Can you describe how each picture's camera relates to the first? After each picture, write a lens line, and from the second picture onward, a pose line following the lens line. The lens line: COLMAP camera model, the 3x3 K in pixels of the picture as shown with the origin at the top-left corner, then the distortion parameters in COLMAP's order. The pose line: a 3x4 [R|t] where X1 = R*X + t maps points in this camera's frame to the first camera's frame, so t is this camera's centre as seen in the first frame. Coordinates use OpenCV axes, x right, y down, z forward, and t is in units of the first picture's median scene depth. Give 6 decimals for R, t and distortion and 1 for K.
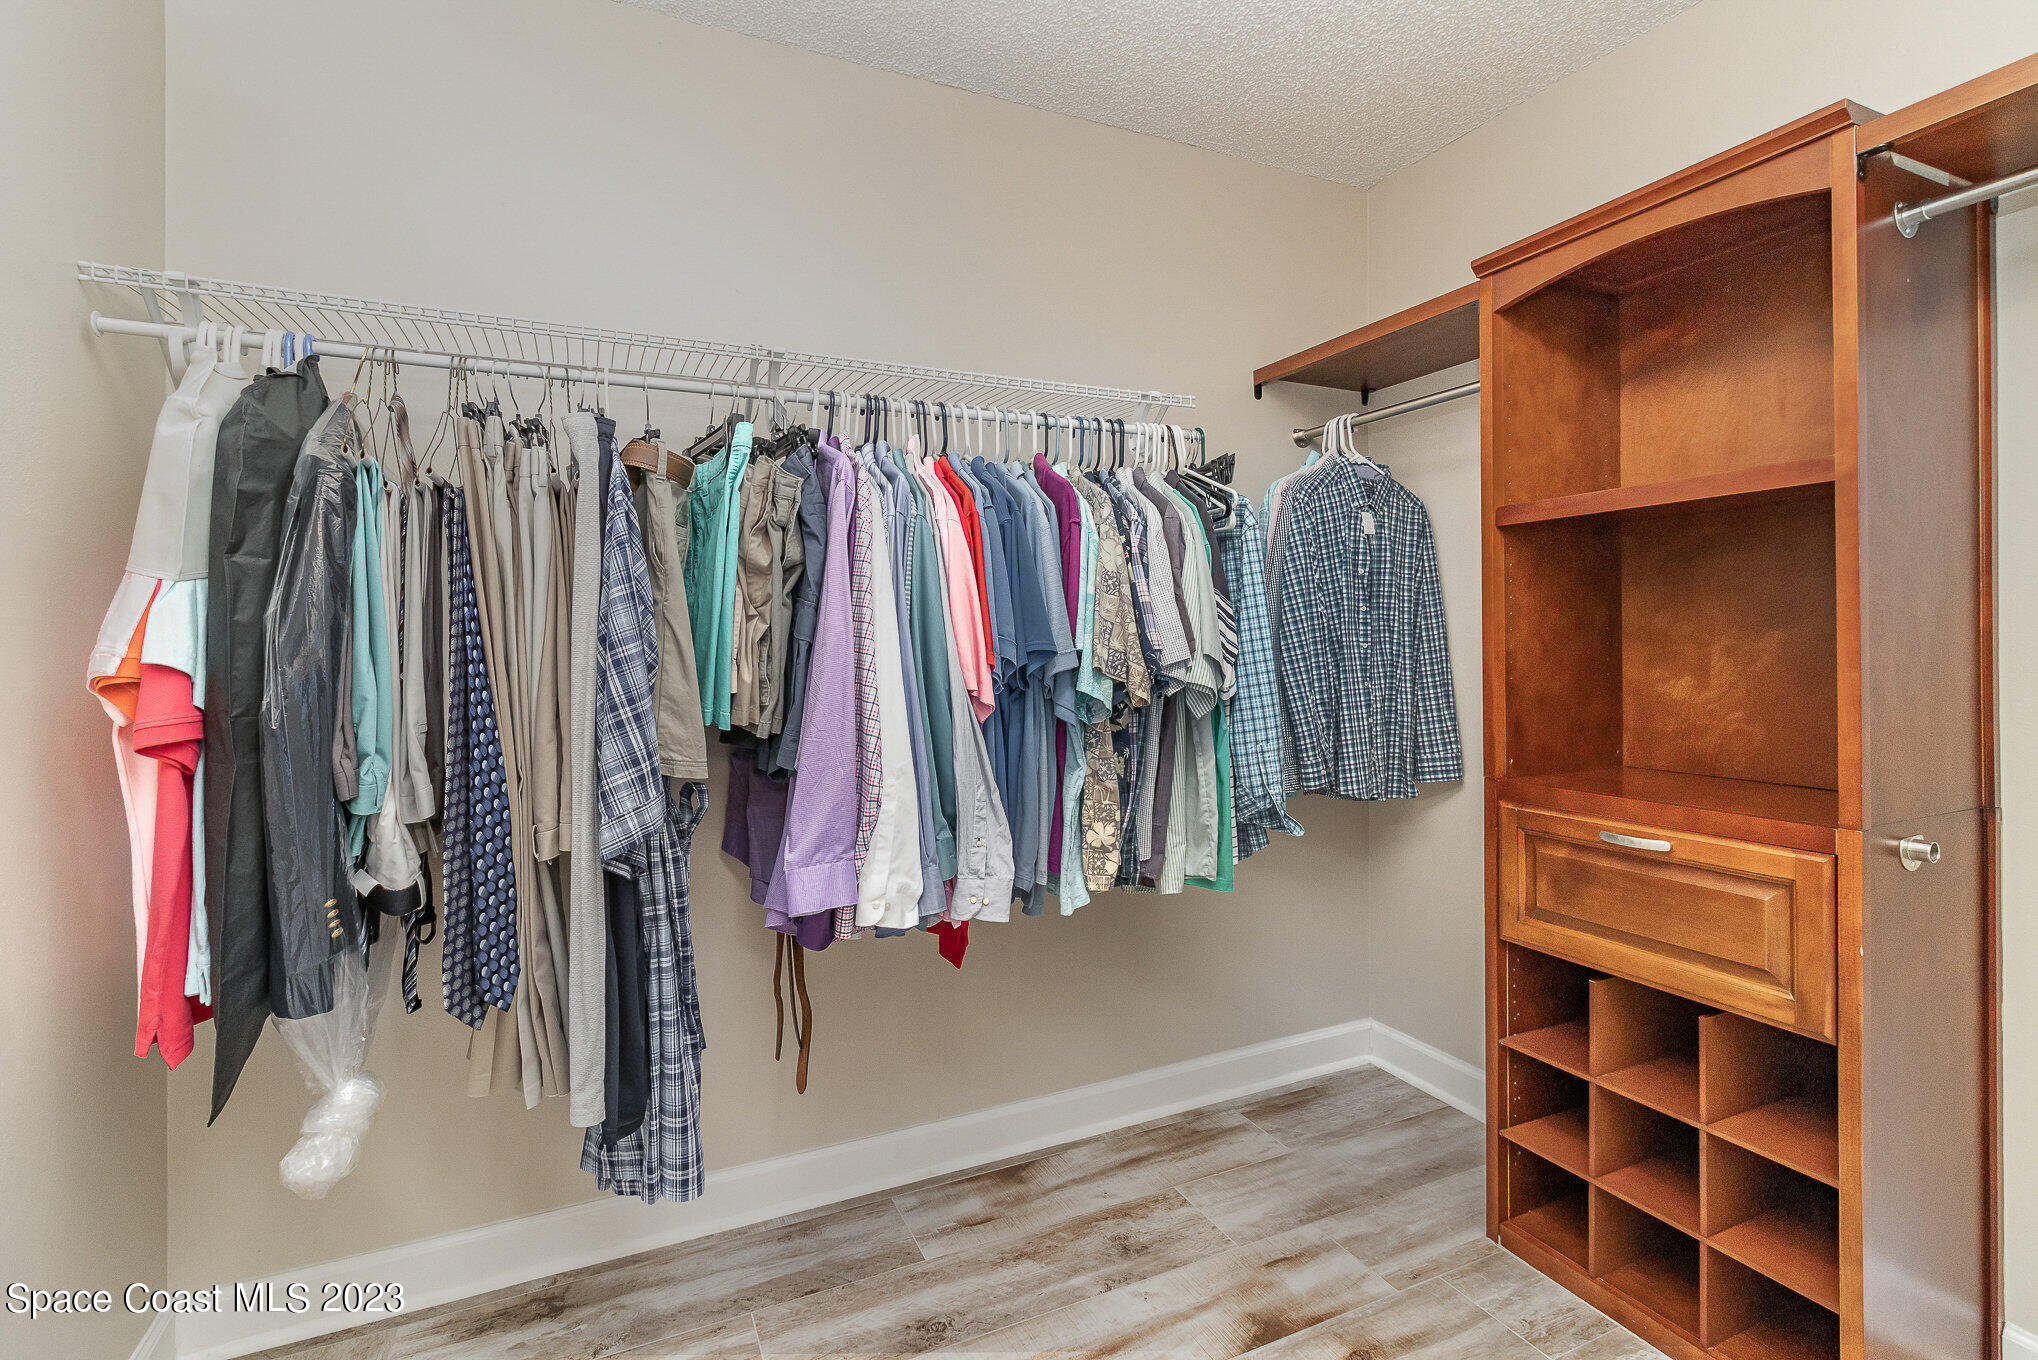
lens RADIAL K [[1000.9, 0, 1036.5], [0, 1000.9, 641.6], [0, 0, 1]] dist [0.005928, 0.001765]
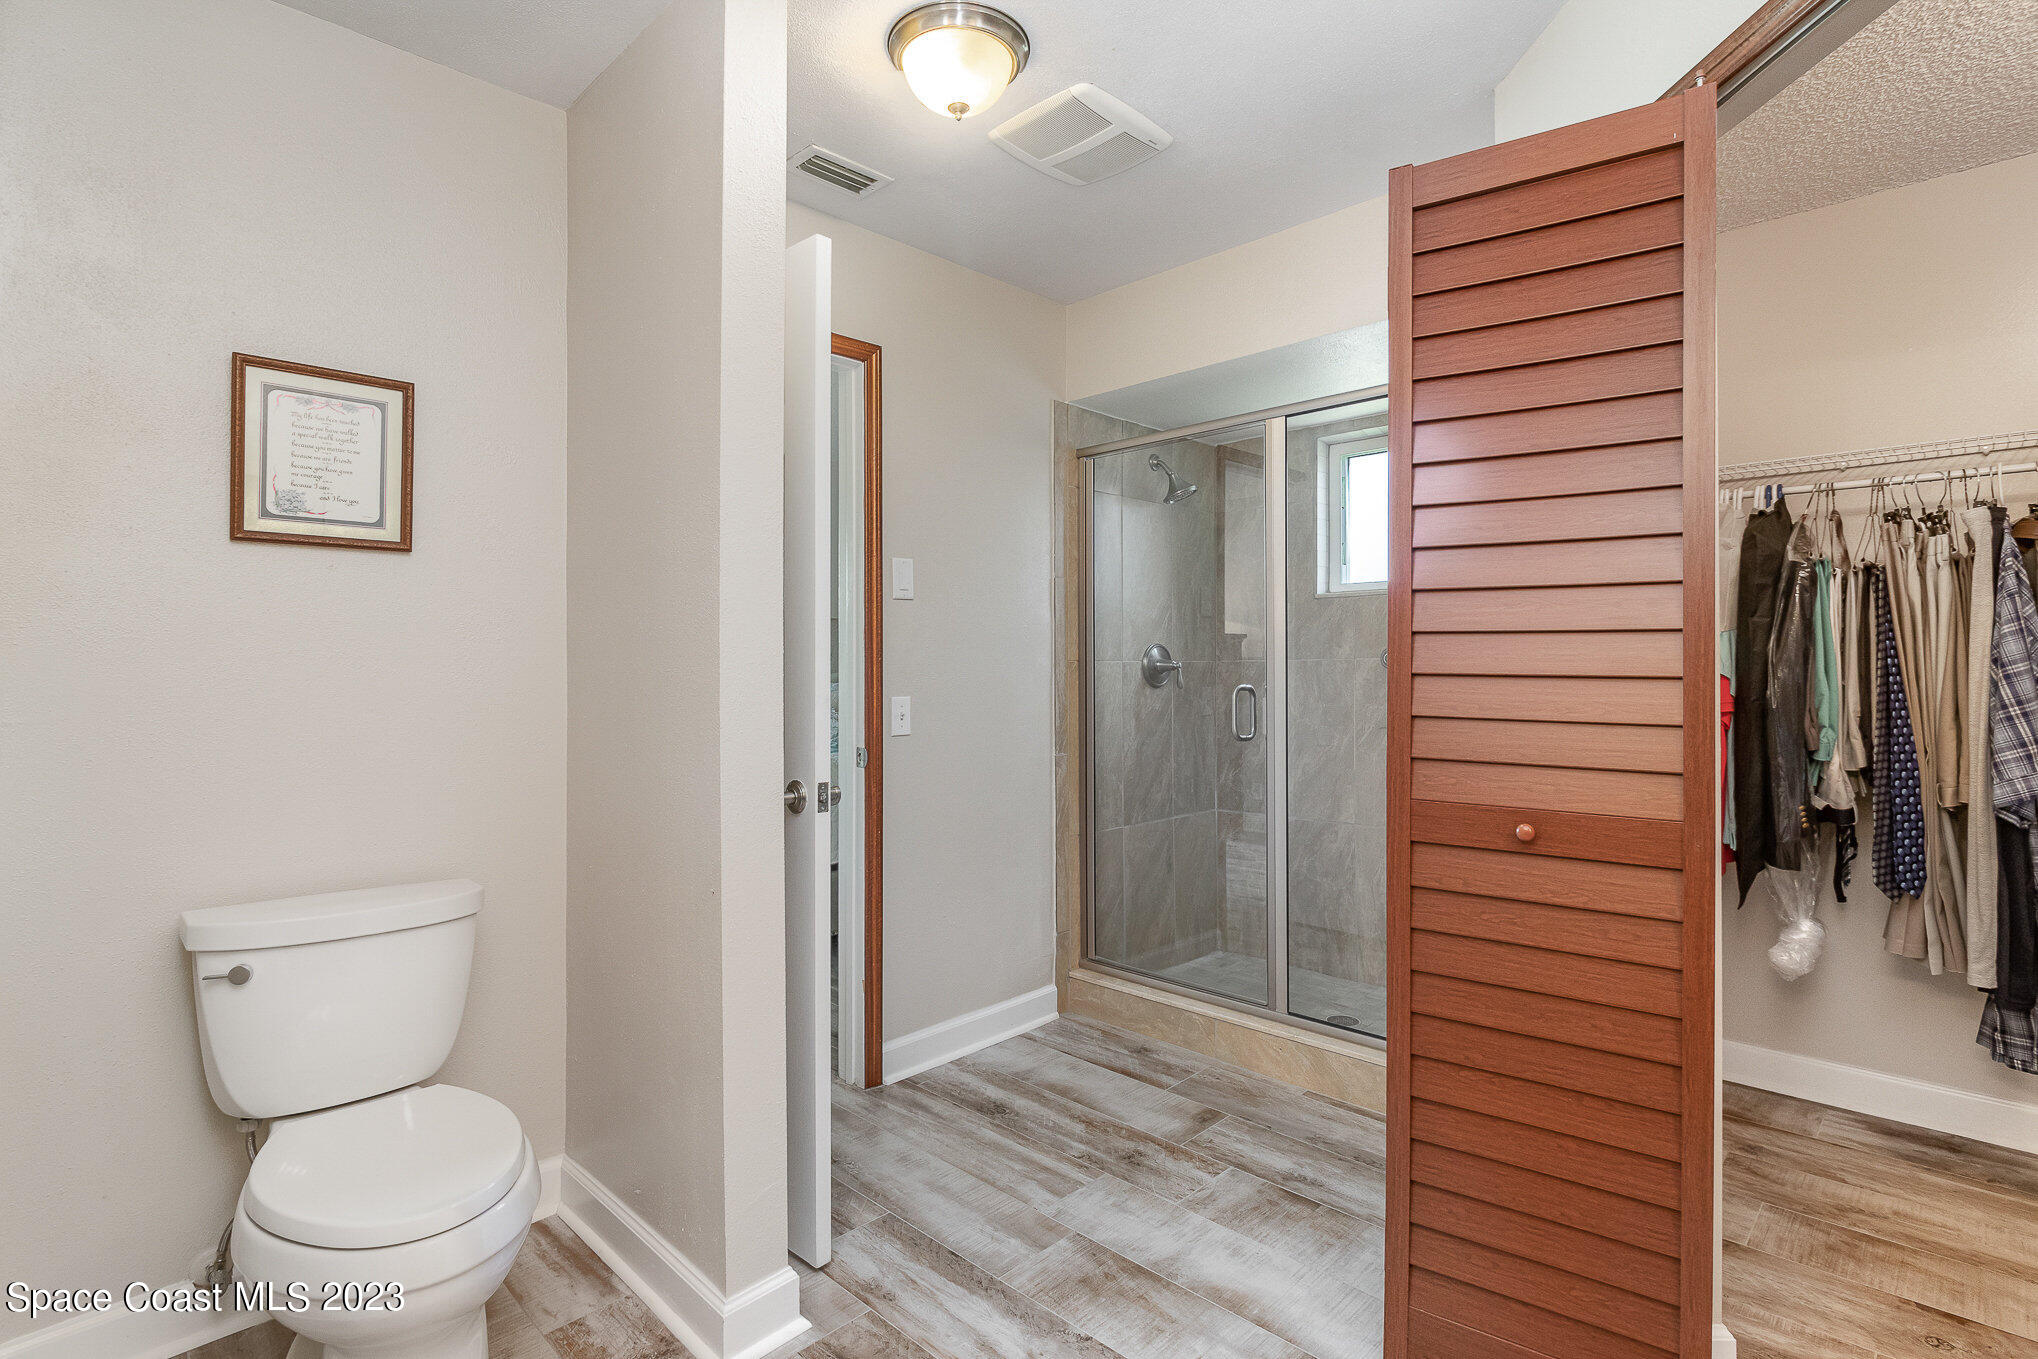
lens RADIAL K [[968.1, 0, 1021.8], [0, 968.1, 661.1], [0, 0, 1]] dist [-0.009585, -0.000684]
pose [[0.347982, 0.000120, -0.937501, 0.395044], [0.001175, 0.999999, 0.000564, -0.004021], [0.937500, -0.001298, 0.347982, -0.843841]]
